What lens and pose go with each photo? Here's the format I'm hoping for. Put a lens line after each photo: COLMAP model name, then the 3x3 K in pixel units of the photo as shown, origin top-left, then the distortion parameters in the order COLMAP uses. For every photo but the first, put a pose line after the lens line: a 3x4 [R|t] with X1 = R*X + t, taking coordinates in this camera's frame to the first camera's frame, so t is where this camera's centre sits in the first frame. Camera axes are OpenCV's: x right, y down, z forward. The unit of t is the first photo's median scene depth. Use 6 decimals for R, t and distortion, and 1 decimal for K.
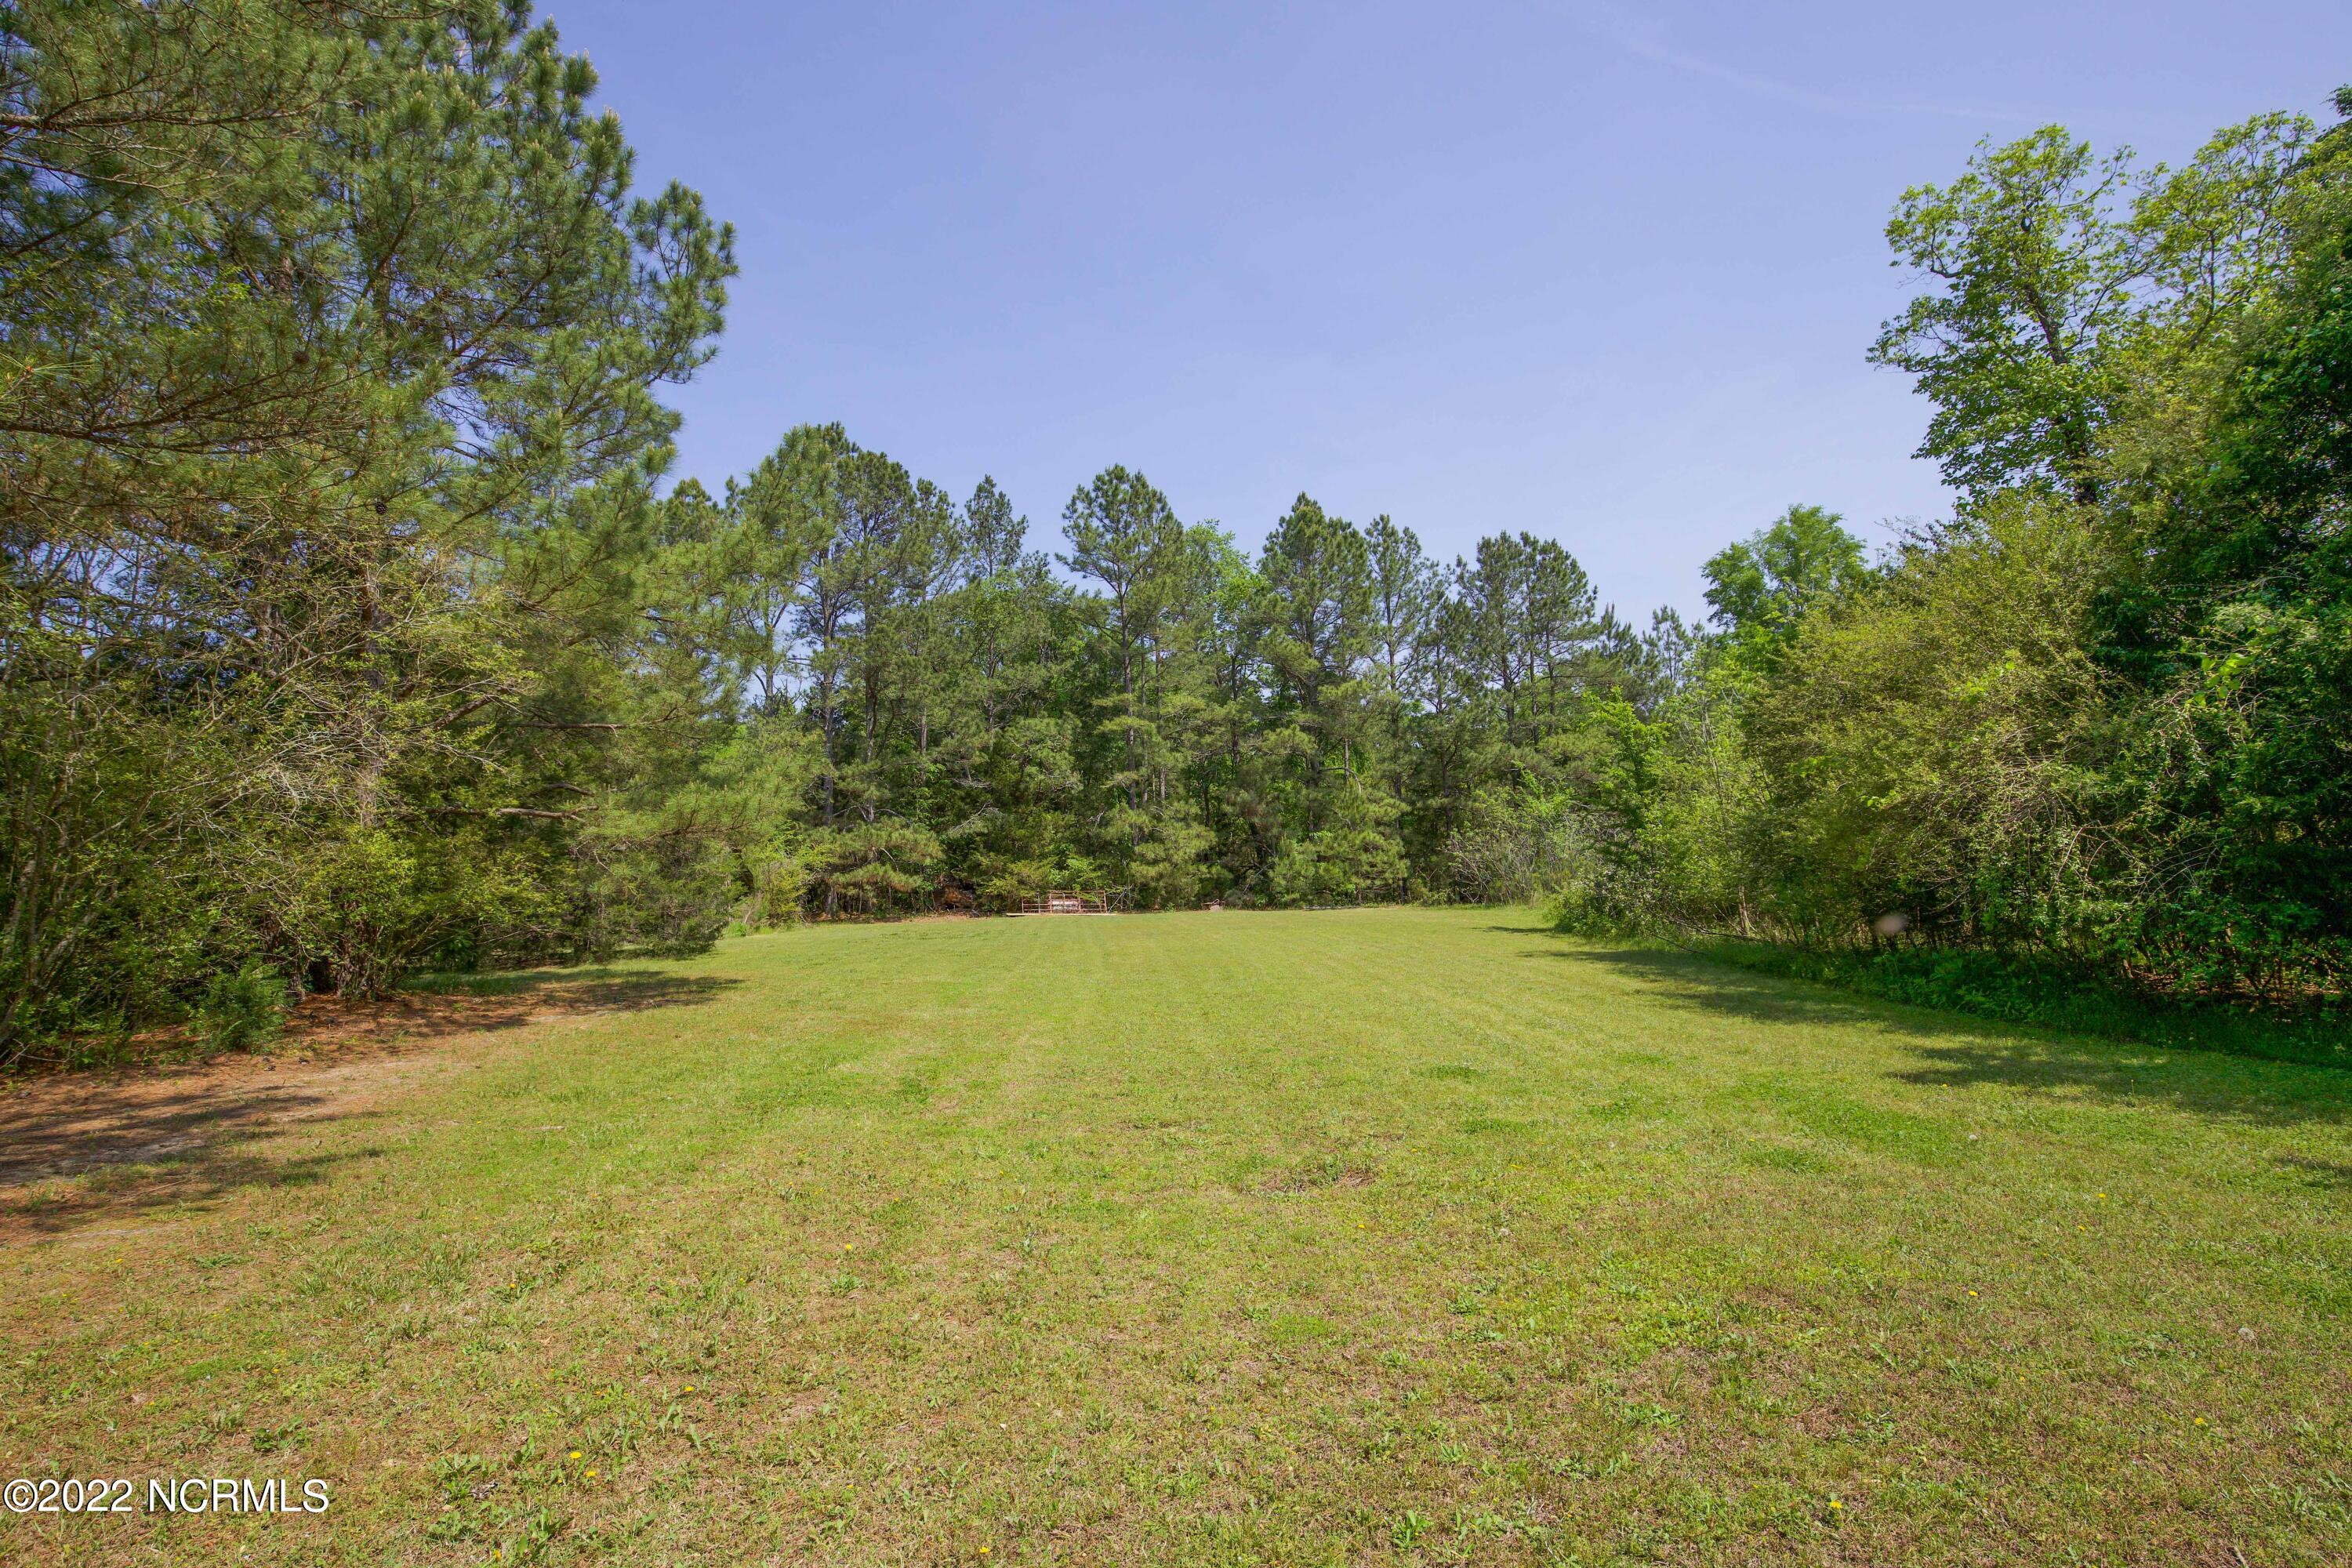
lens RADIAL K [[1074.0, 0, 1179.1], [0, 1074.0, 784.6], [0, 0, 1]] dist [-0.026895, 0.001813]
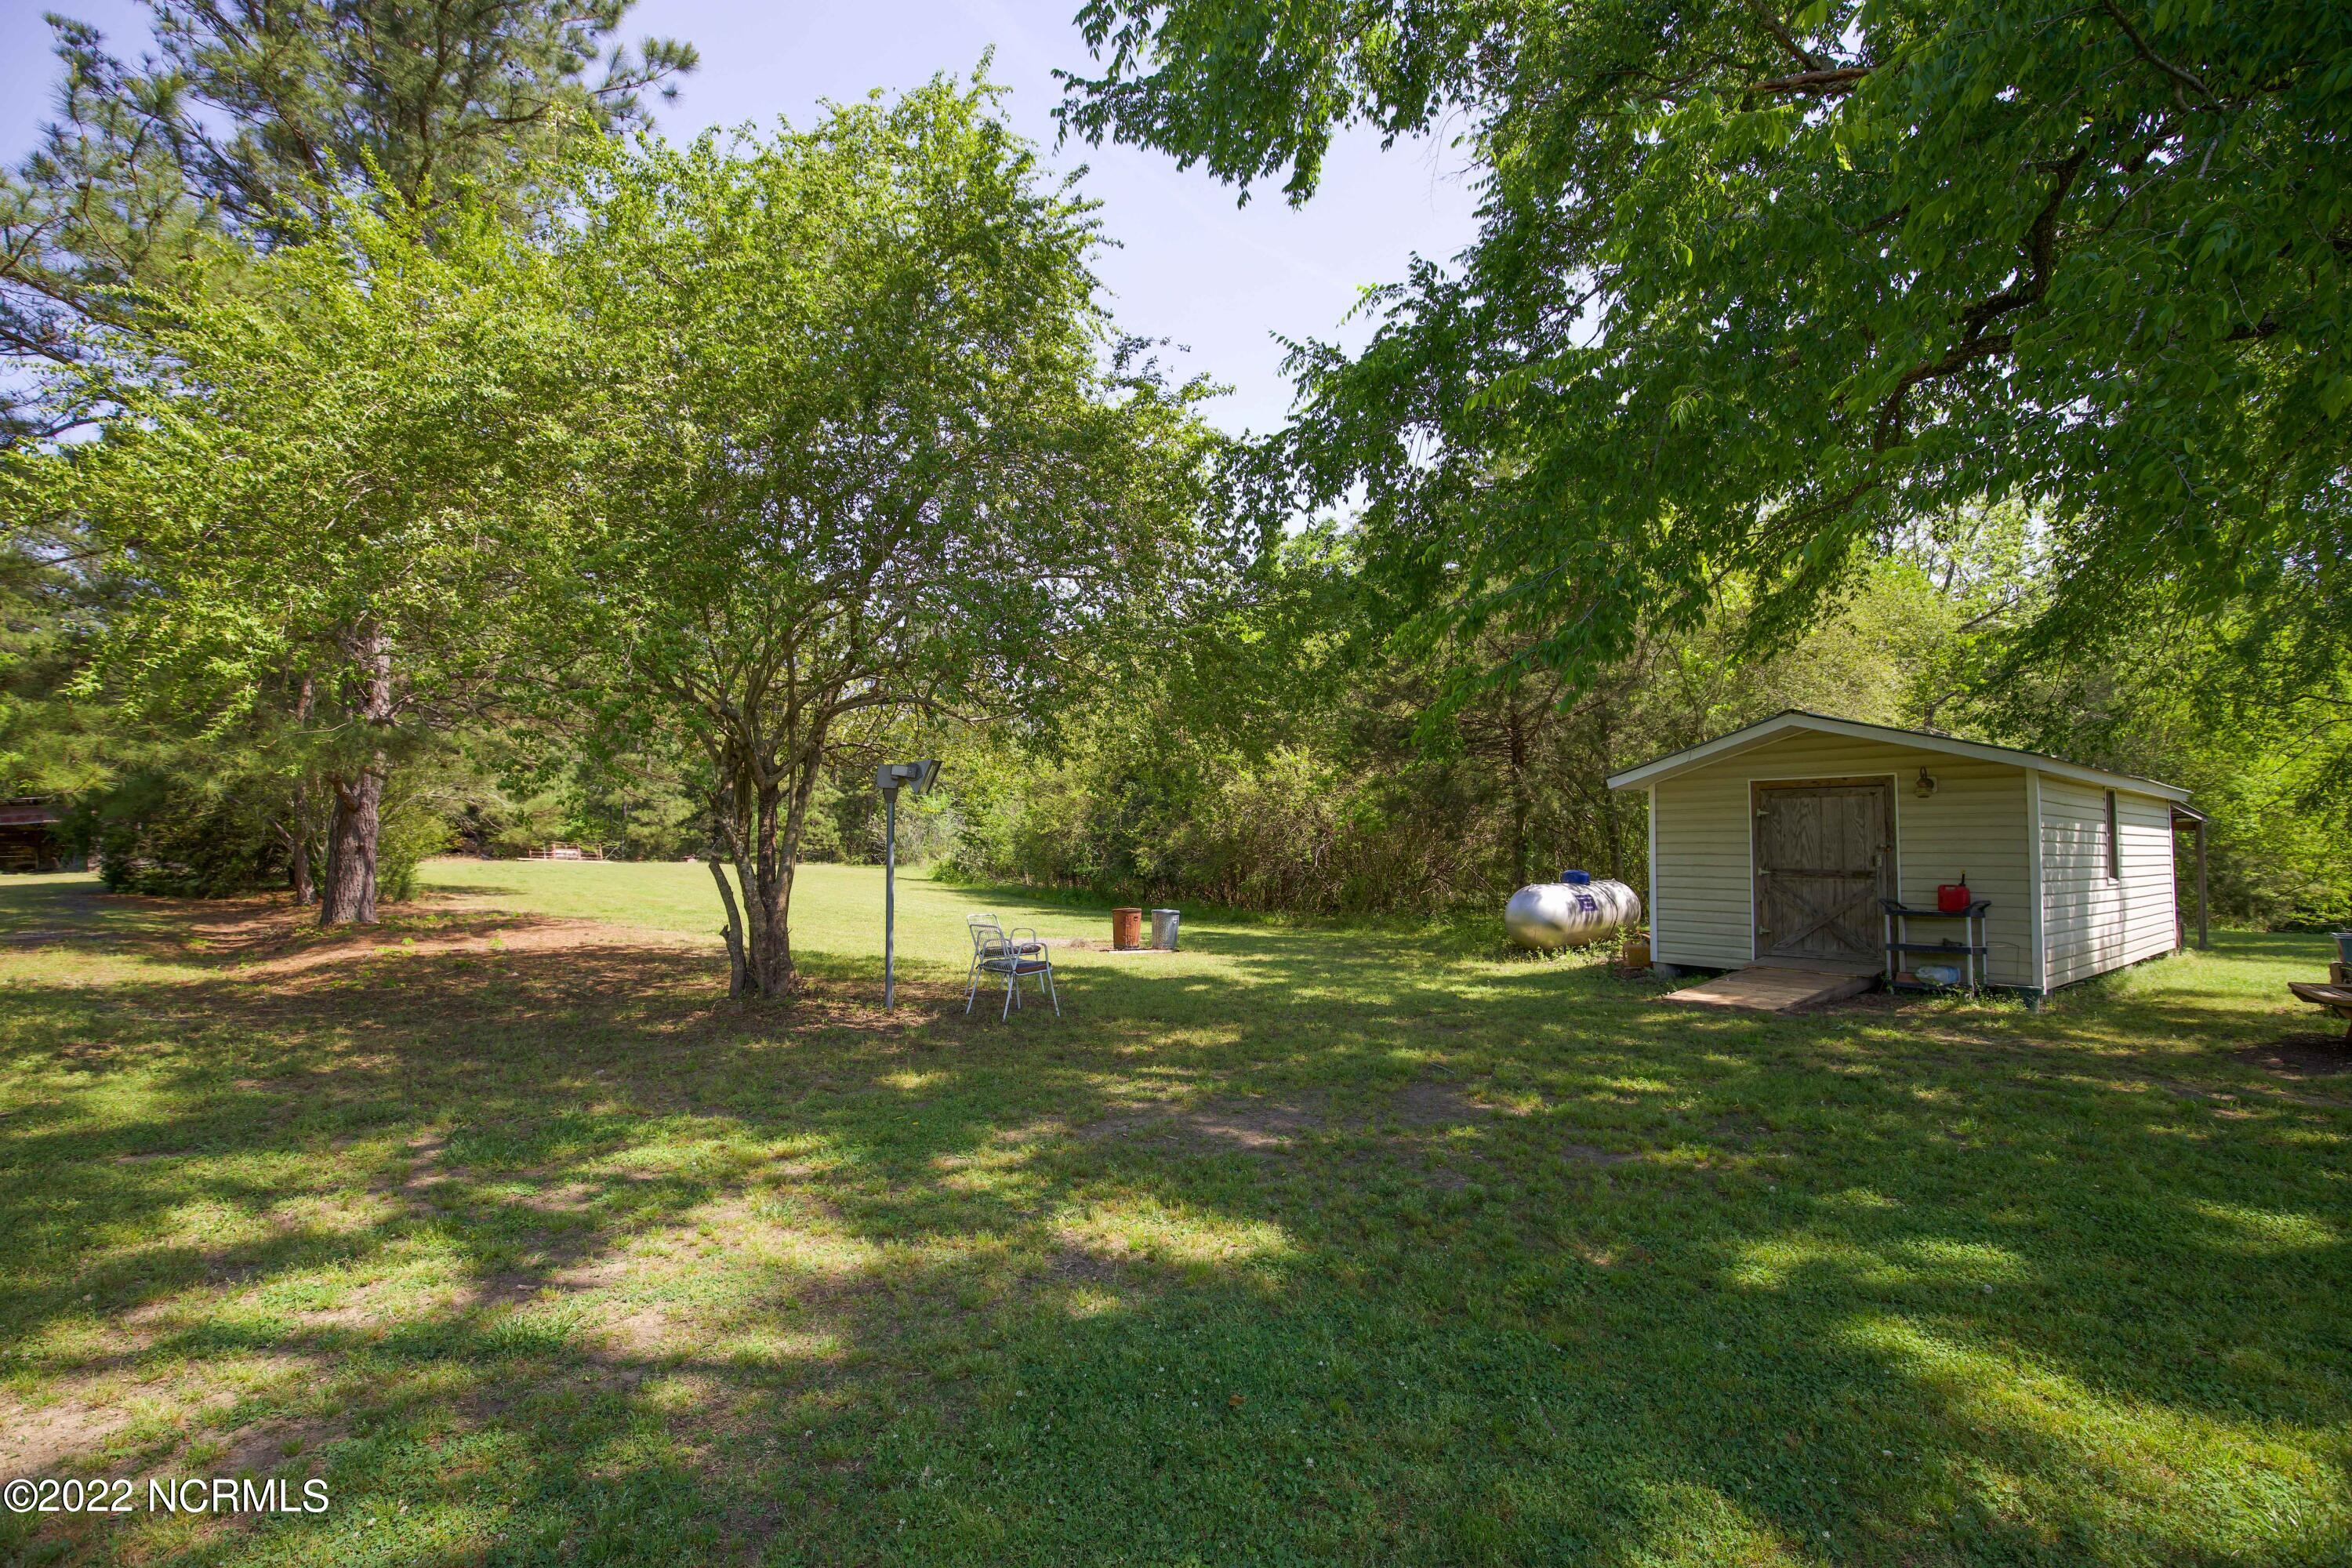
lens RADIAL K [[1074.0, 0, 1172.2], [0, 1074.0, 785.2], [0, 0, 1]] dist [-0.026895, 0.001813]
pose [[0.854329, 0.073802, 0.514466, -0.150437], [-0.090553, 0.995863, 0.007513, -0.044480], [-0.511783, -0.053005, 0.857478, -0.459642]]
